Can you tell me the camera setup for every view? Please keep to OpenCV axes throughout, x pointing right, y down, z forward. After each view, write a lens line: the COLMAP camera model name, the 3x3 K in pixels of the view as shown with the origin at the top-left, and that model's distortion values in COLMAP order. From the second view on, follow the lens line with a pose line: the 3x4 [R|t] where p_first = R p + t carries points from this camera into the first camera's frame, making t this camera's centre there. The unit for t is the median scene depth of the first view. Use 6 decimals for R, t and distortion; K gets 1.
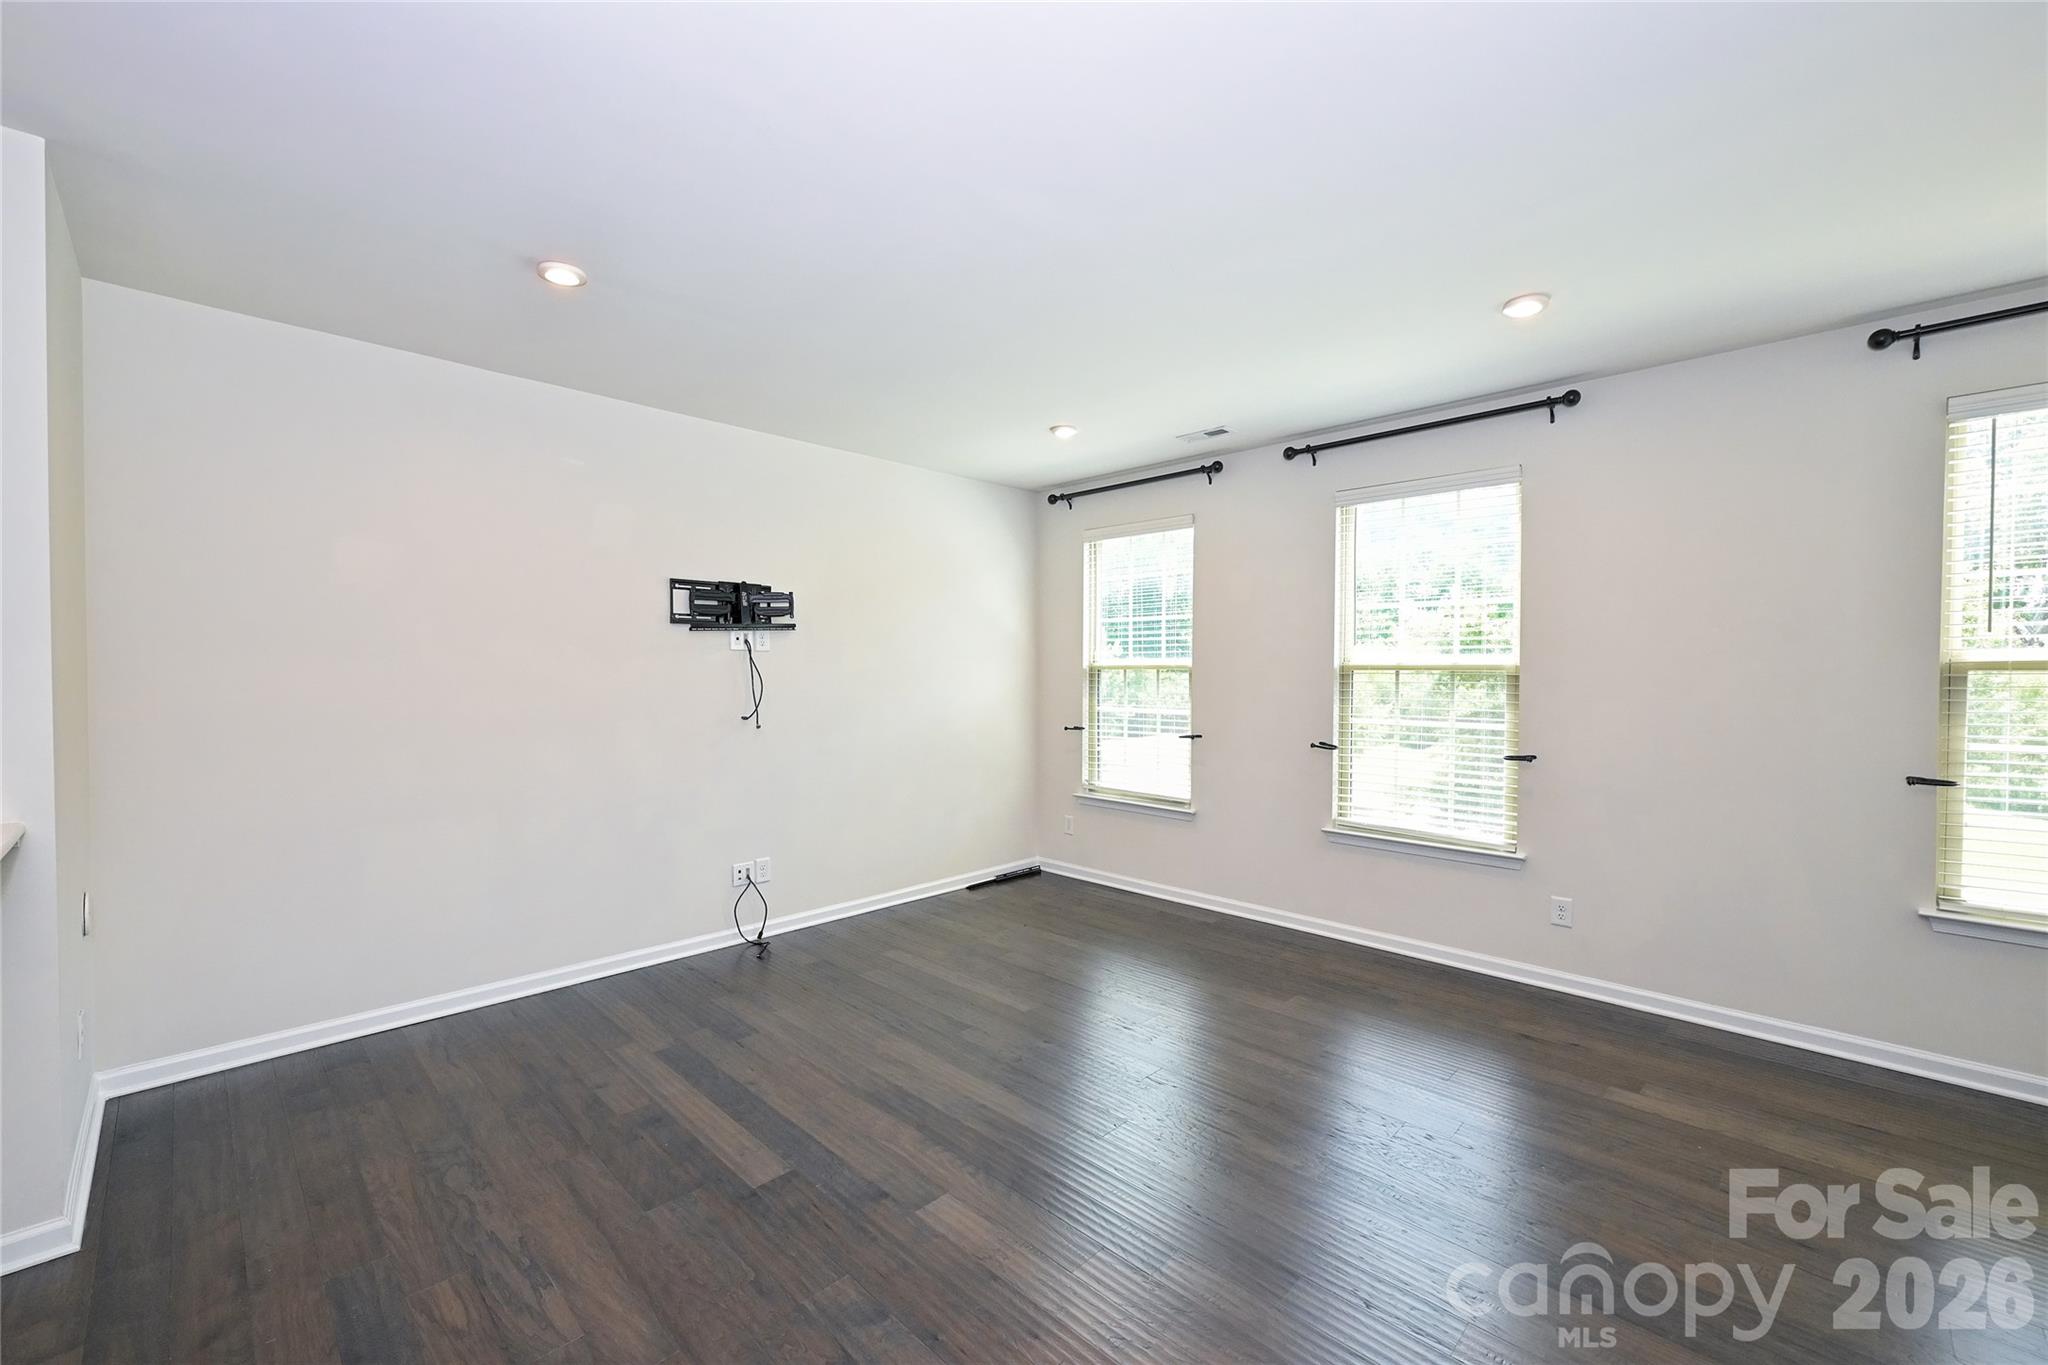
lens RADIAL K [[829.2, 0, 1024.0], [0, 829.2, 682.5], [0, 0, 1]] dist [-0.045194, 0.000127]
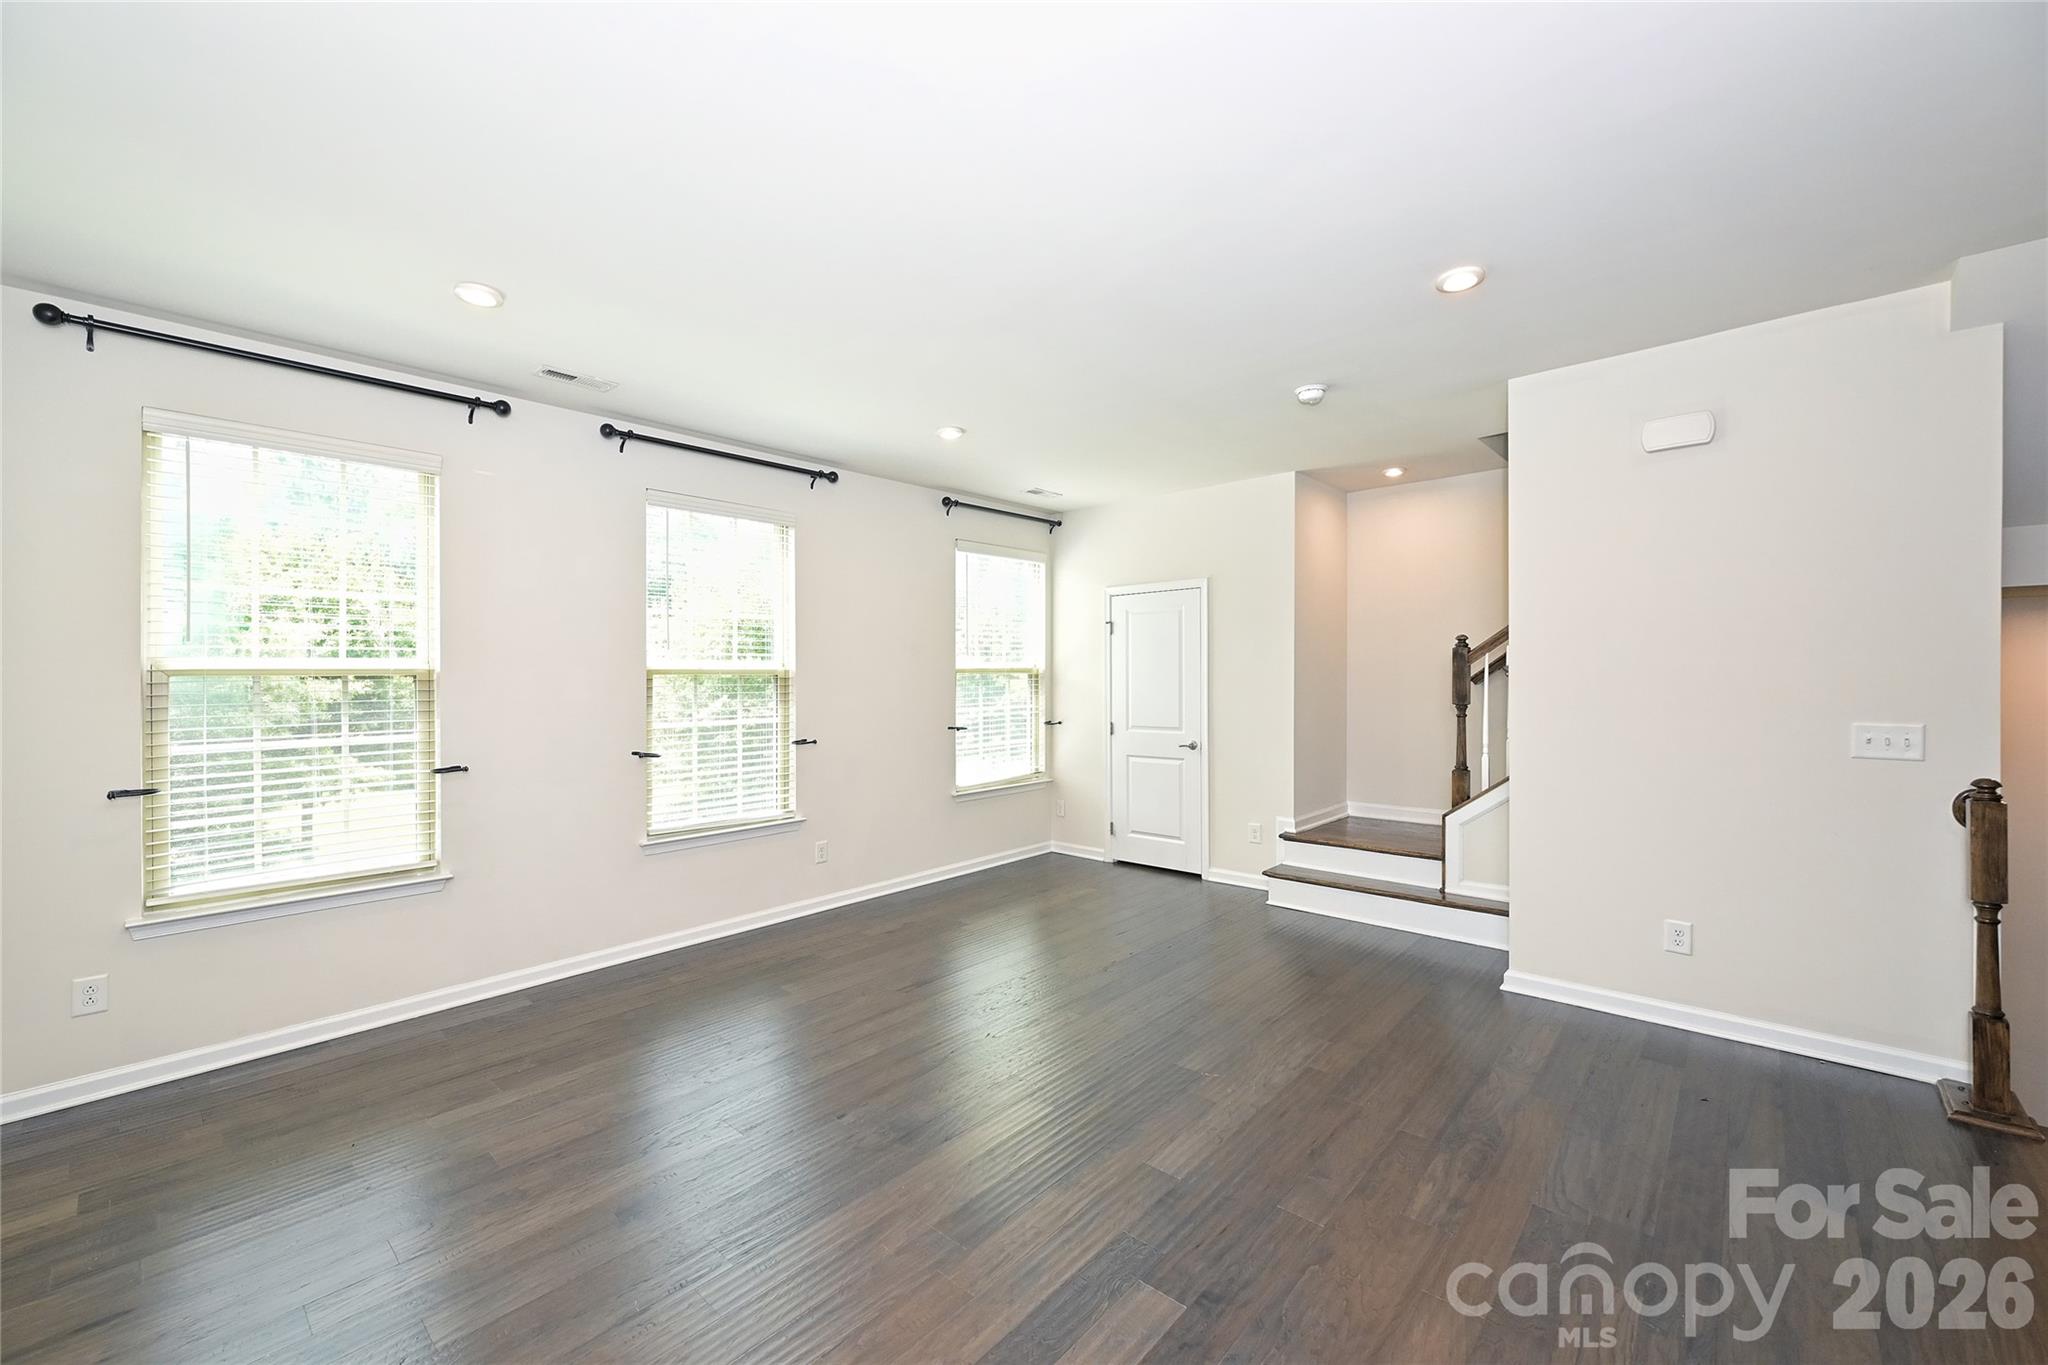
lens RADIAL K [[806.5, 0, 1024.0], [0, 806.5, 682.5], [0, 0, 1]] dist [0.012750, -0.000003]
pose [[-0.047156, -0.009556, 0.998842, -0.629622], [0.019516, 0.999755, 0.010486, -0.007225], [-0.998697, 0.019988, -0.046958, 0.660155]]
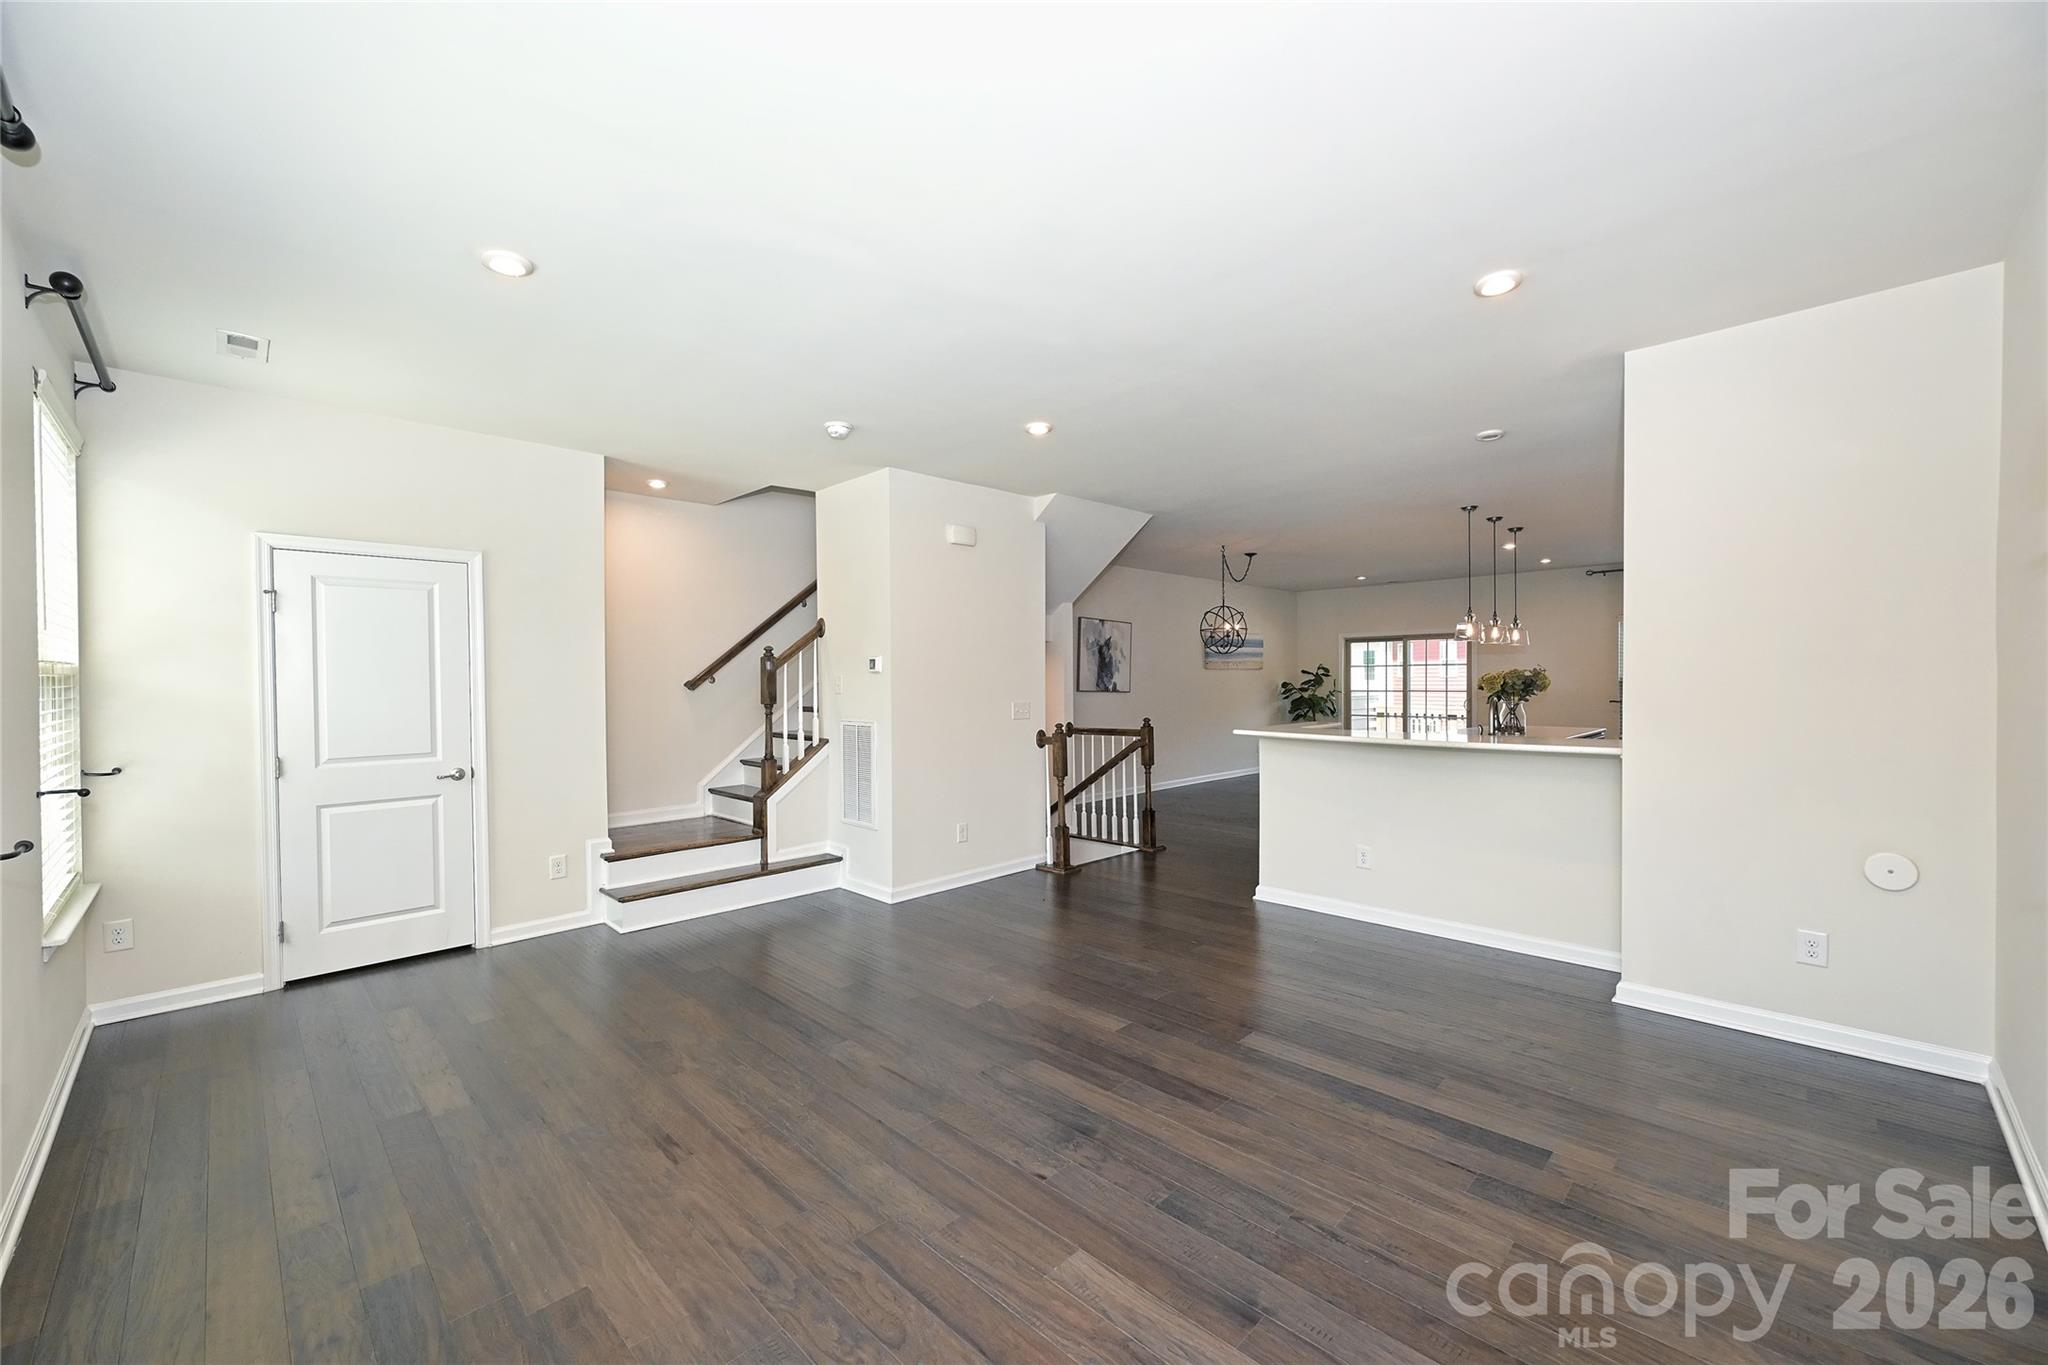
lens RADIAL K [[802.6, 0, 1024.0], [0, 802.6, 682.5], [0, 0, 1]] dist [-0.002078, -0.000039]
pose [[-0.999816, 0.008260, 0.017330, 0.020659], [0.008513, 0.999857, 0.014614, -0.004133], [-0.017206, 0.014759, -0.999743, 1.329425]]
